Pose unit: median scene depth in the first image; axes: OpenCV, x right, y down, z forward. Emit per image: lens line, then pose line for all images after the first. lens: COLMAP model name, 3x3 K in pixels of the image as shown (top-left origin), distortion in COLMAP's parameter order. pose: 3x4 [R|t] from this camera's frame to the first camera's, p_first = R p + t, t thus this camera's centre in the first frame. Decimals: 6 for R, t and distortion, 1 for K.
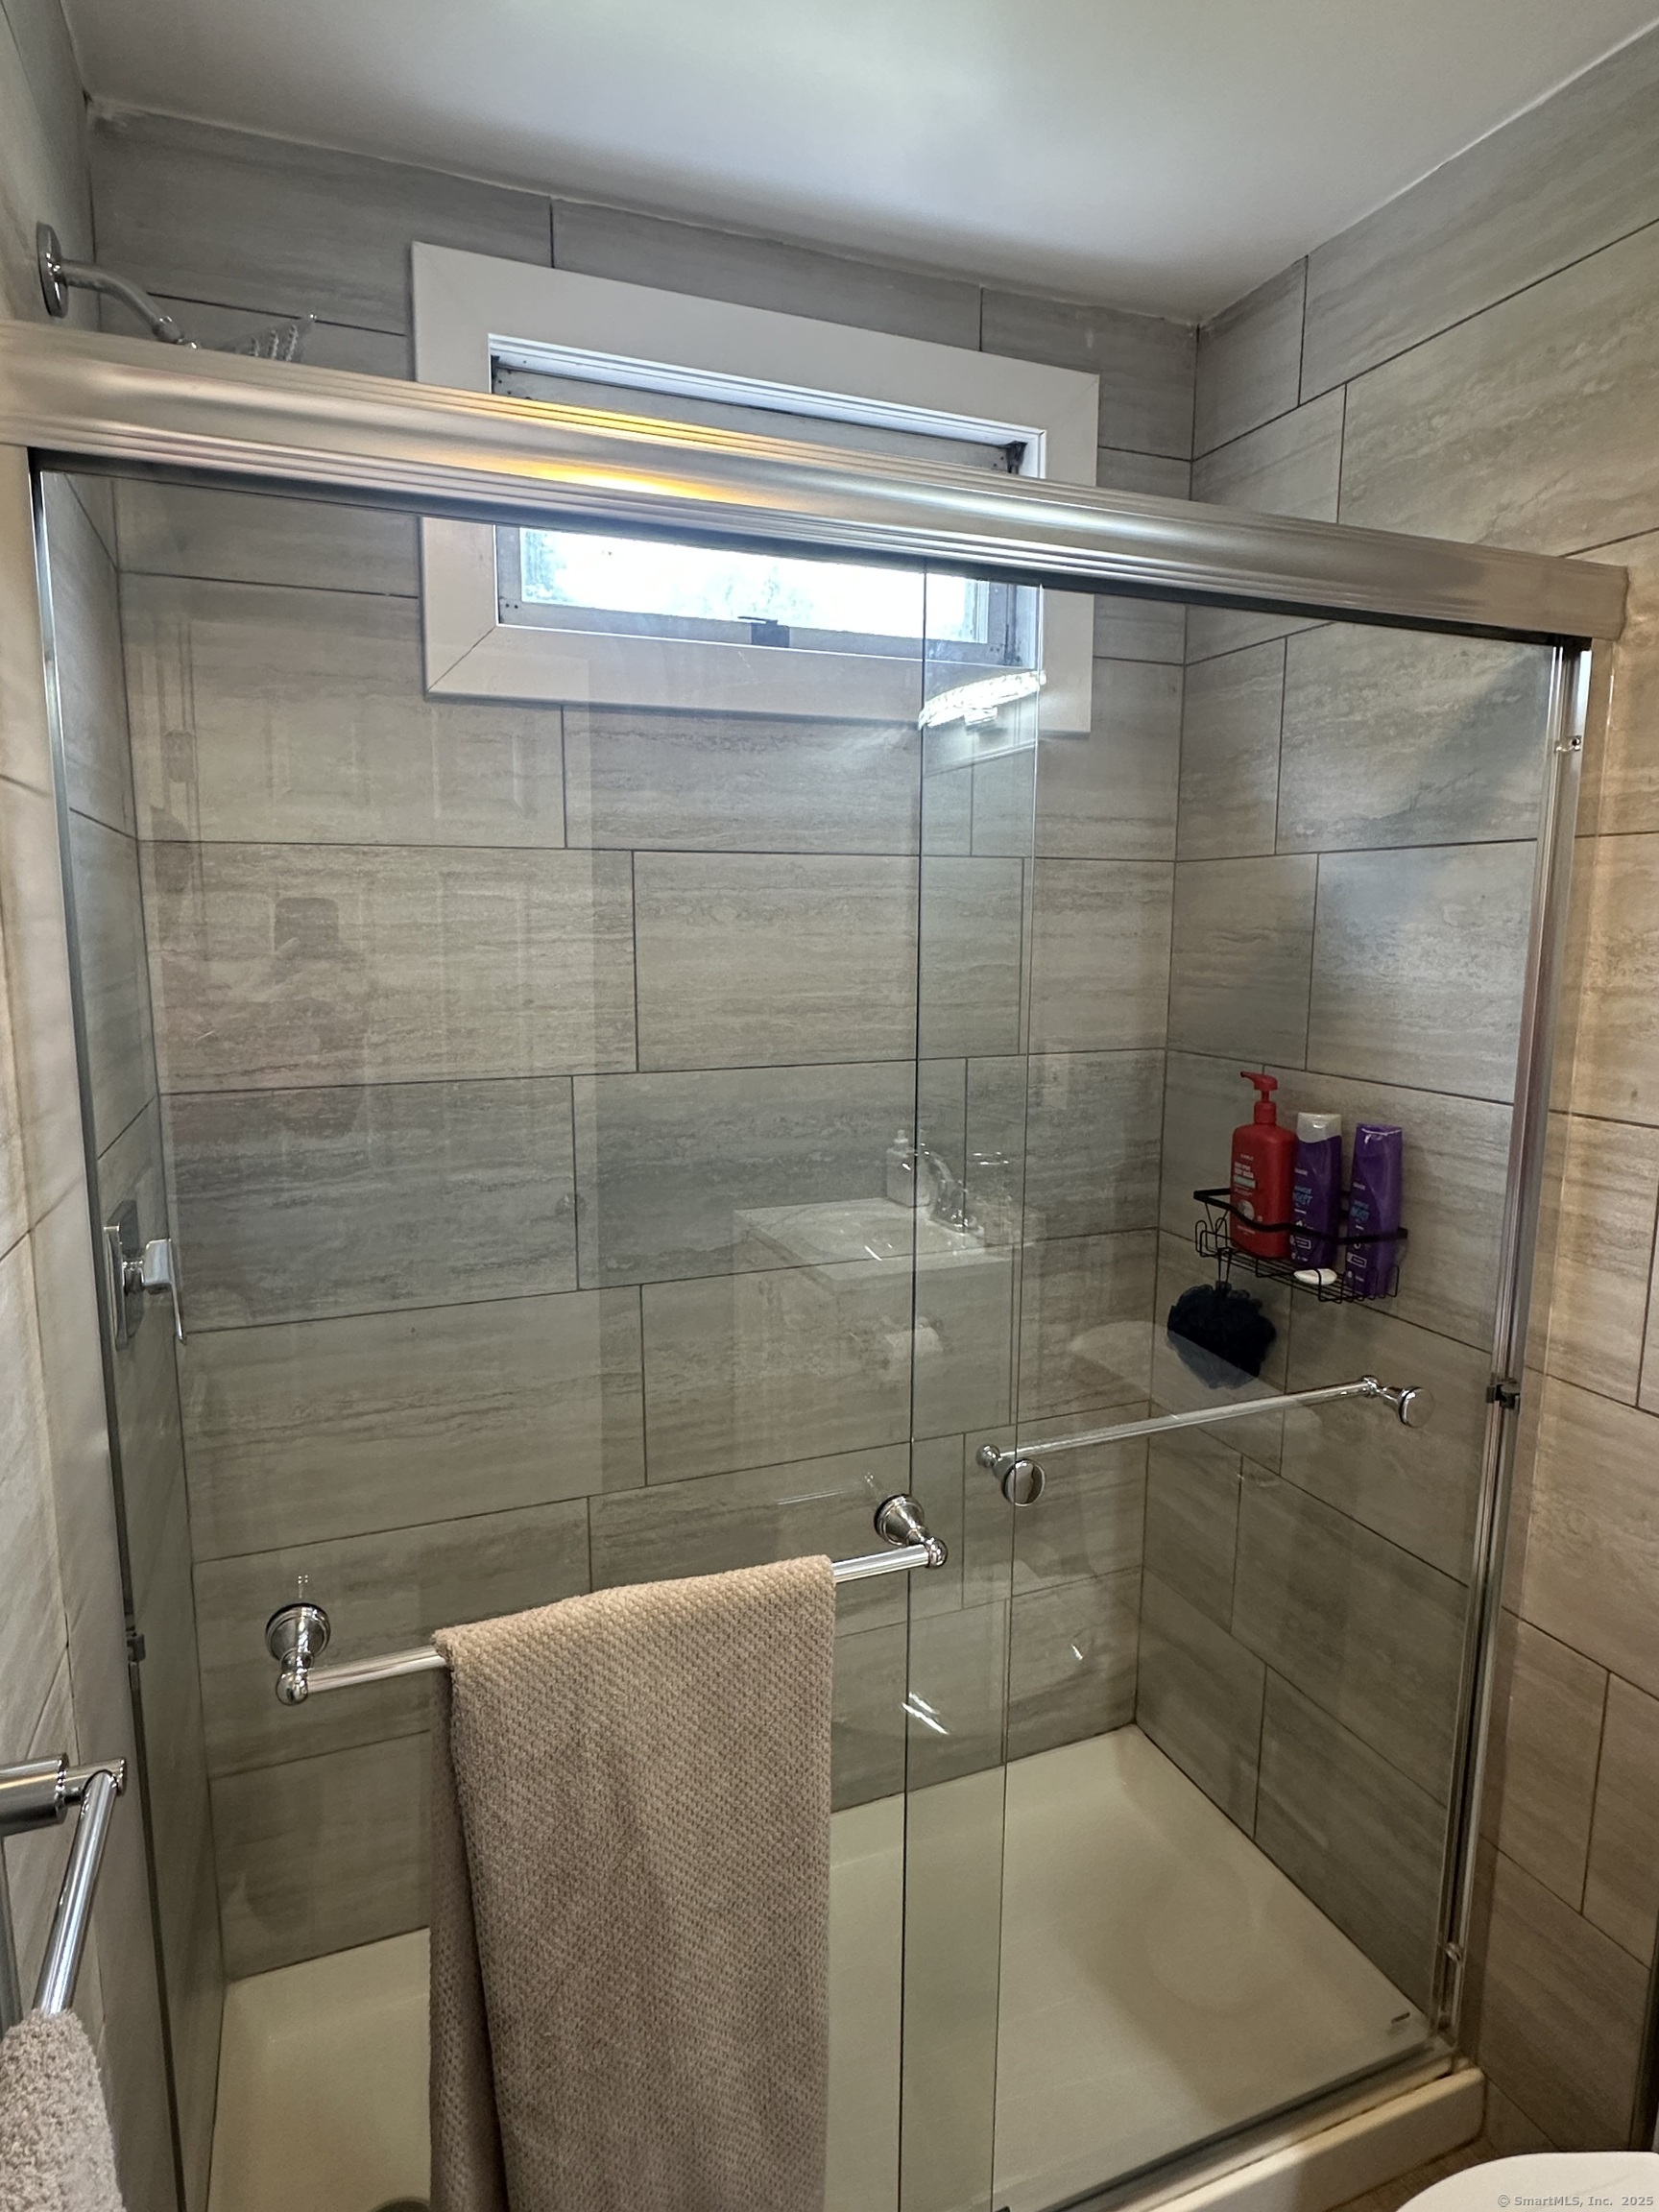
lens RADIAL K [[1244.3, 0, 828.2], [0, 1244.3, 1101.4], [0, 0, 1]] dist [-0.004041, -0.001750]
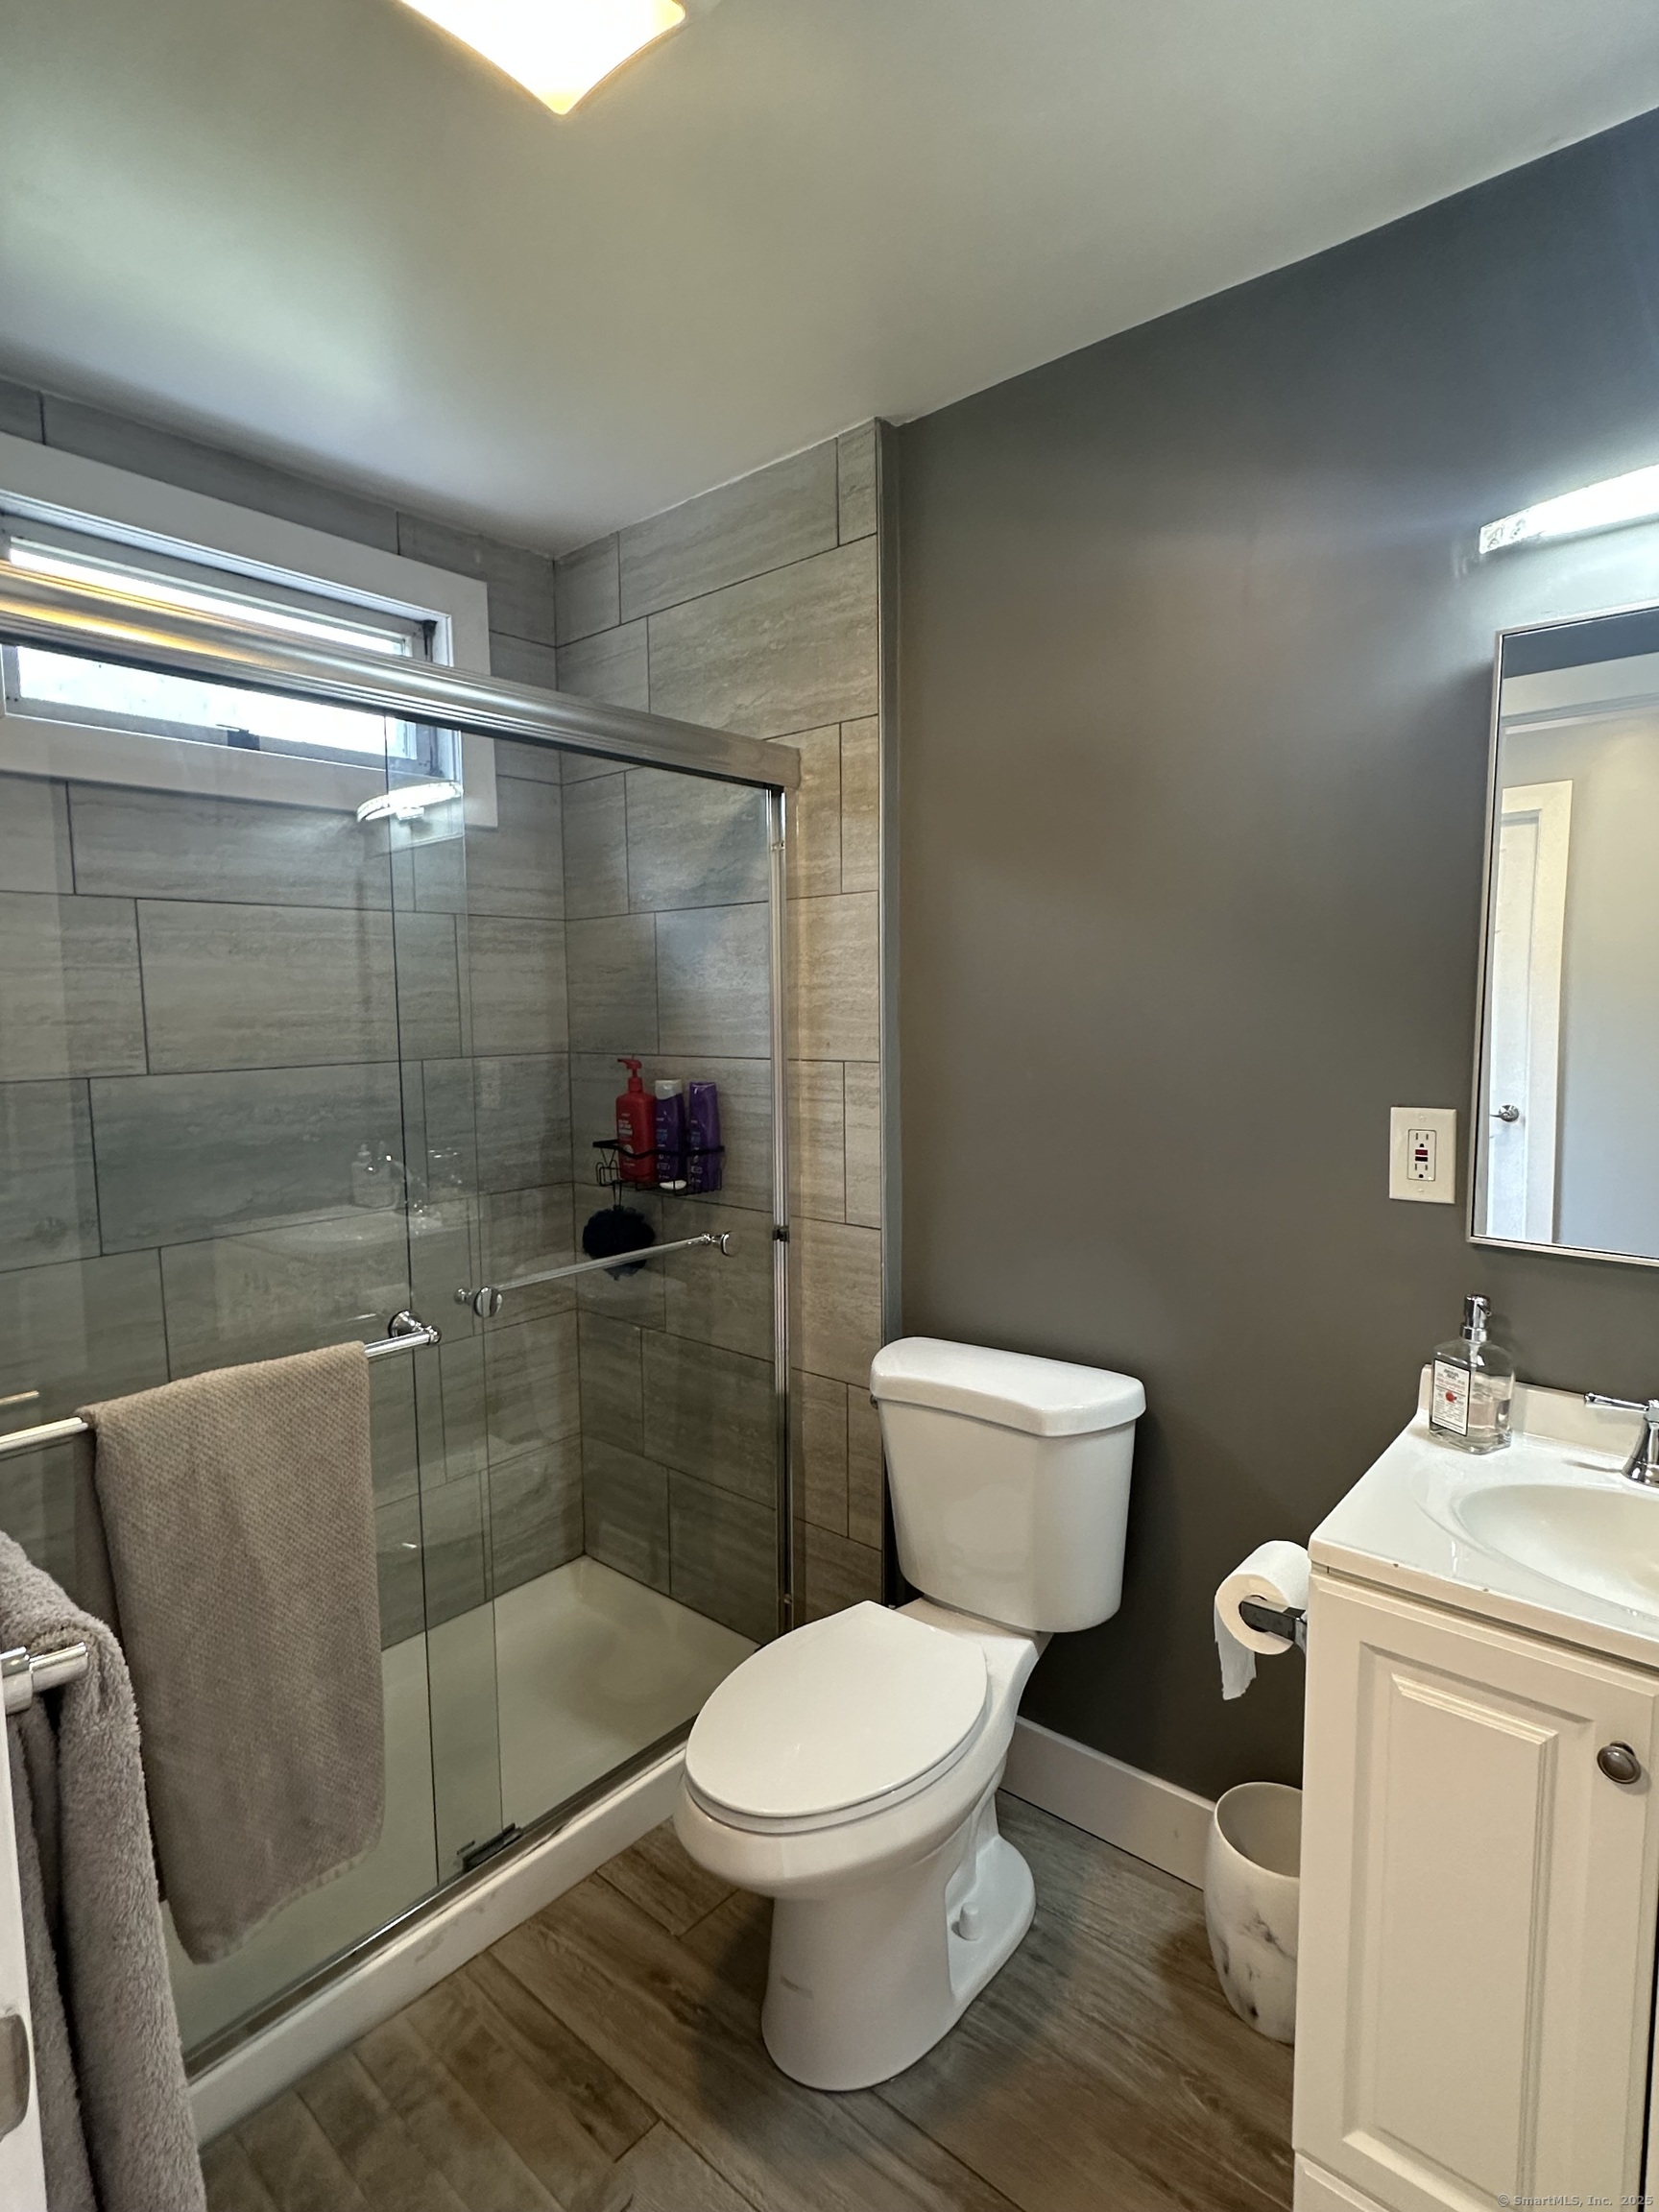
lens RADIAL K [[1140.0, 0, 828.0], [0, 1140.0, 1109.5], [0, 0, 1]] dist [-0.004394, 0.000216]
pose [[0.889335, -0.056603, 0.453739, -0.067748], [0.083032, 0.995802, -0.038520, 0.114373], [-0.449654, 0.071932, 0.890302, -0.330102]]
